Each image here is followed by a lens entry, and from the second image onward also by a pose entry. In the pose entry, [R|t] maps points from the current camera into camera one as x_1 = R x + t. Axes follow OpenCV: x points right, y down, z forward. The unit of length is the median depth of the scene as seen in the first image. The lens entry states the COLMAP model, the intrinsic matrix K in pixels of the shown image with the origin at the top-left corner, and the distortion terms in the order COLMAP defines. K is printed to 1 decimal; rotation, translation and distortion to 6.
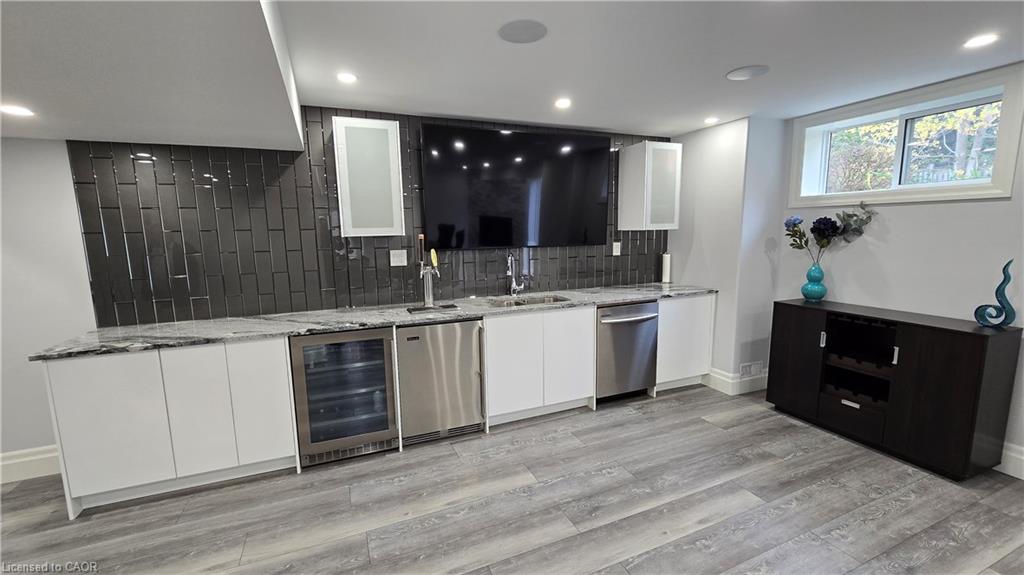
lens RADIAL K [[419.7, 0, 511.8], [0, 419.7, 290.4], [0, 0, 1]] dist [-0.007066, 0.000472]
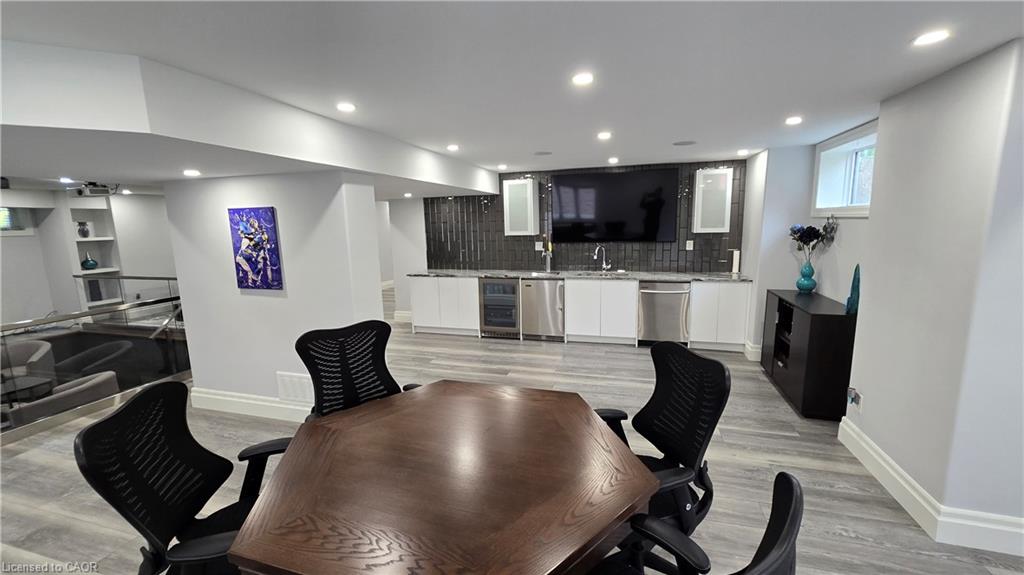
lens RADIAL K [[419.7, 0, 511.8], [0, 419.7, 290.4], [0, 0, 1]] dist [-0.007066, 0.000472]
pose [[0.770896, 0.102156, -0.628715, 0.946399], [-0.083070, 0.994749, 0.059775, 0.020690], [0.631521, 0.006147, 0.775335, -0.612419]]
